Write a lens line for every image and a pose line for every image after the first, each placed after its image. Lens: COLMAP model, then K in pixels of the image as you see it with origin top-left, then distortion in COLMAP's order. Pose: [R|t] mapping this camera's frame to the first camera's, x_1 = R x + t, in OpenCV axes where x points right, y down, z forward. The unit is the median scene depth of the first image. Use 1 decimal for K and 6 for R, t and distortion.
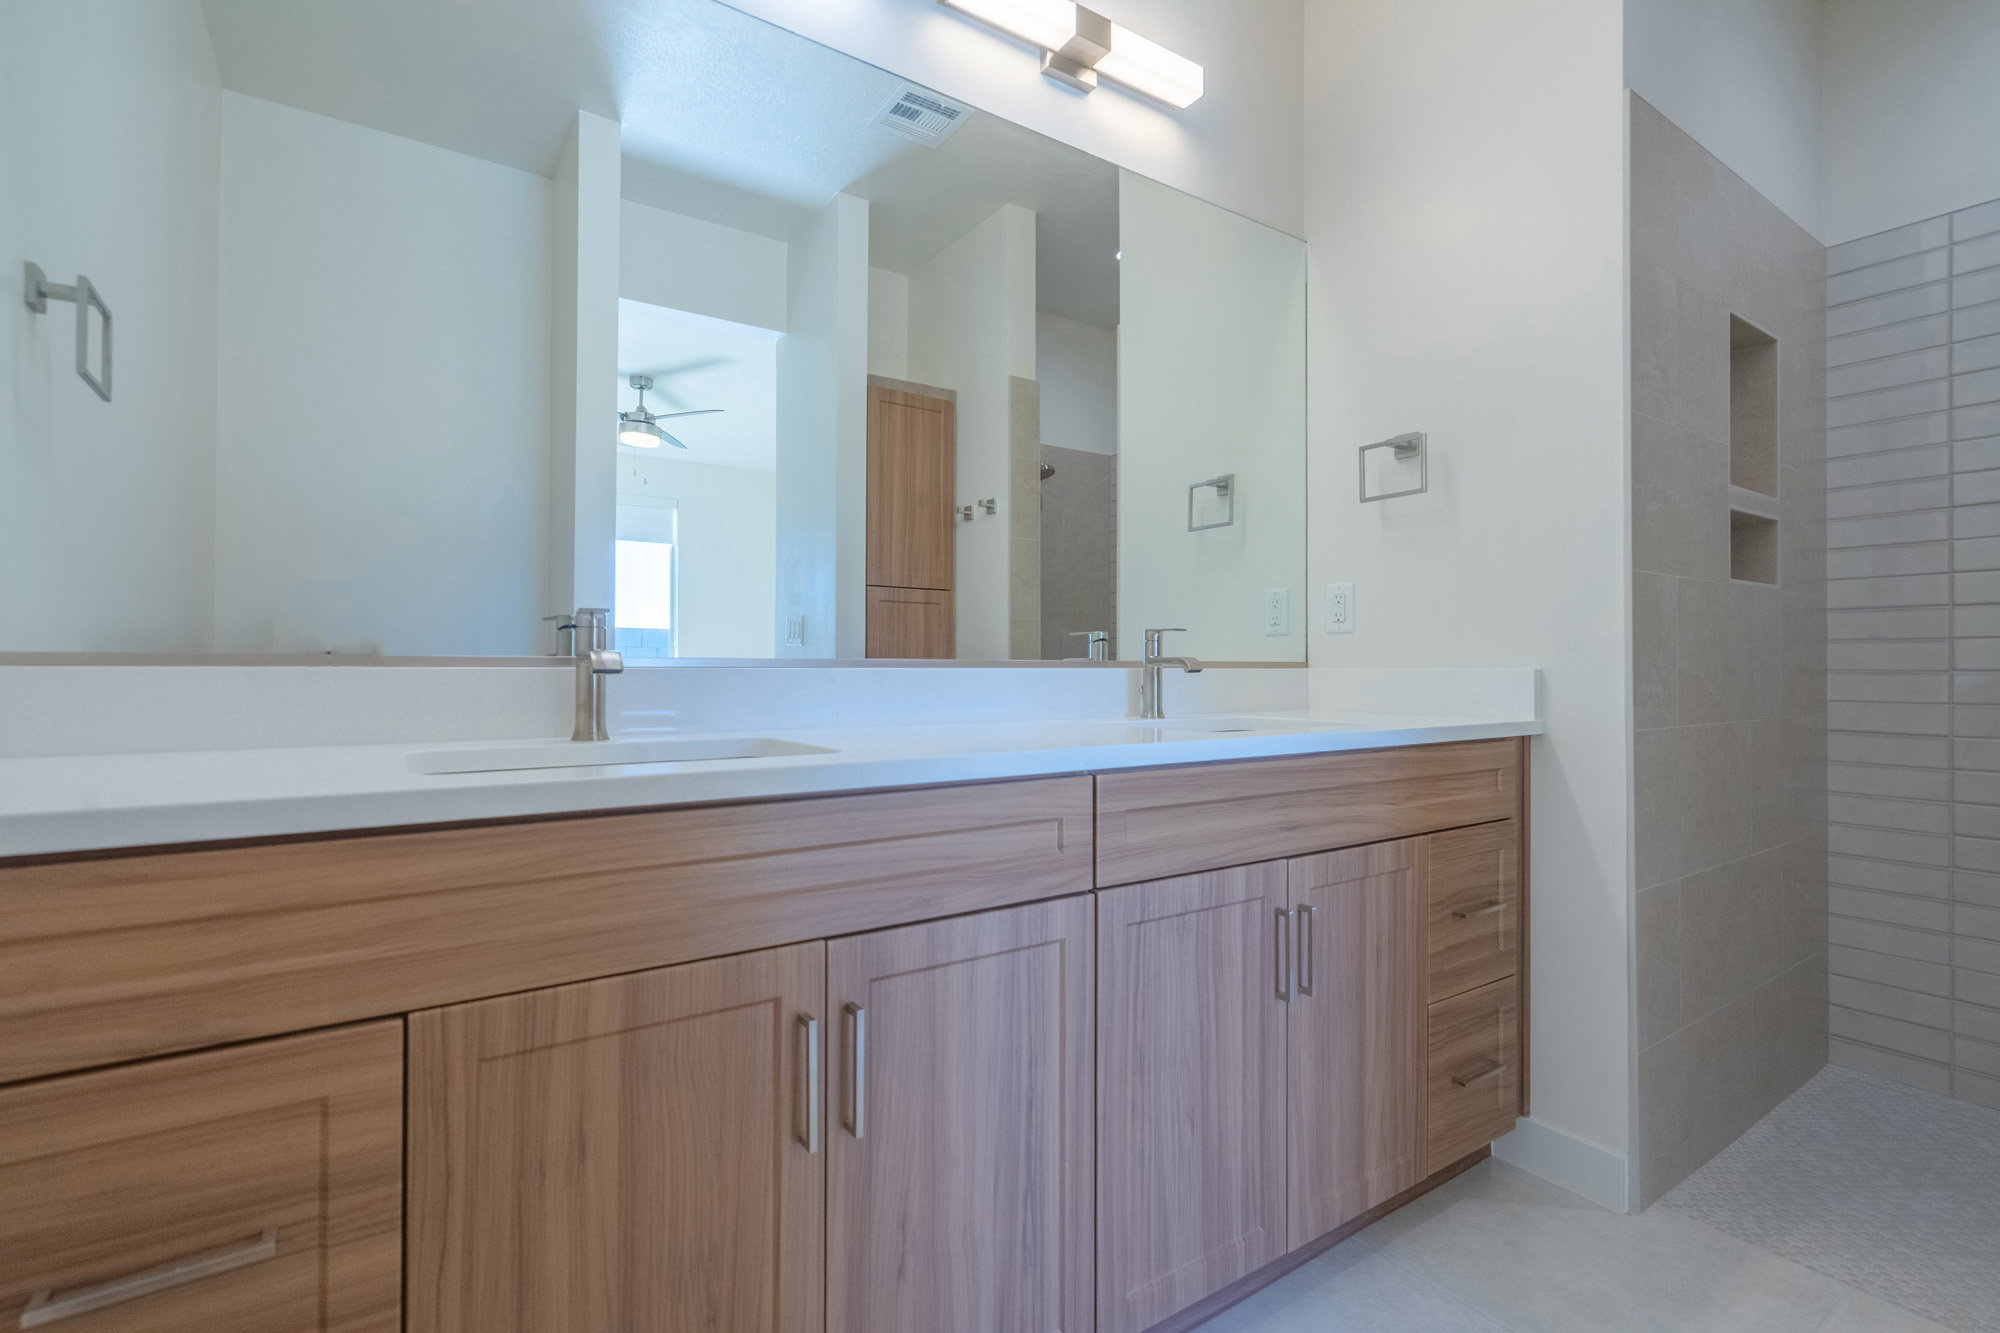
lens RADIAL K [[956.2, 0, 1000.0], [0, 956.2, 666.5], [0, 0, 1]] dist [0.000968, 0.000299]
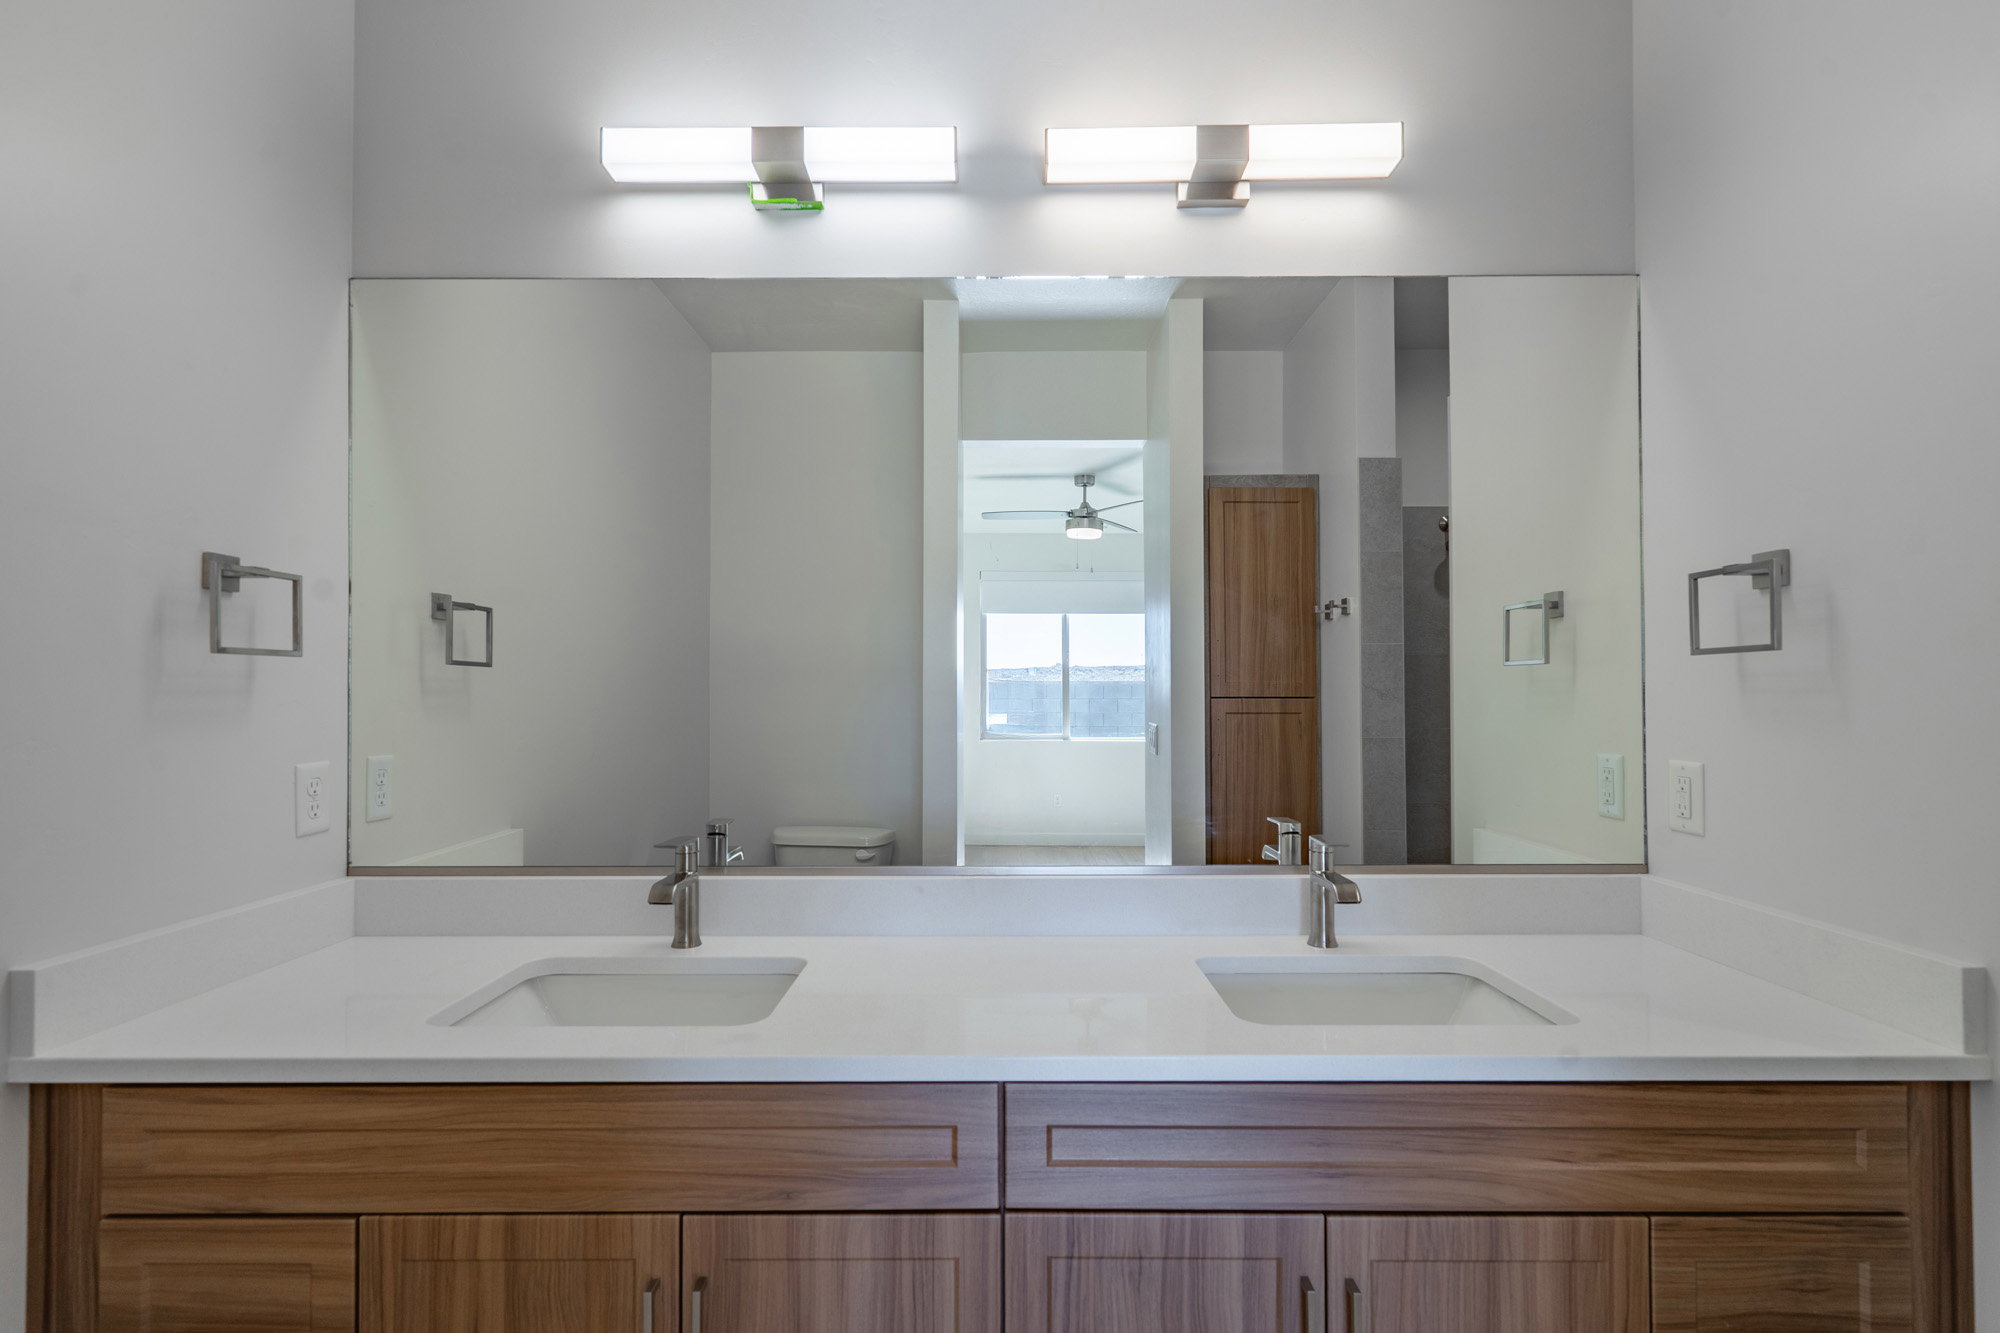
lens RADIAL K [[956.2, 0, 1000.0], [0, 956.2, 666.5], [0, 0, 1]] dist [0.000968, 0.000299]
pose [[0.811590, -0.015899, -0.584010, 0.521188], [0.010120, 0.999862, -0.013156, -0.221384], [0.584139, 0.004767, 0.811639, 0.214018]]
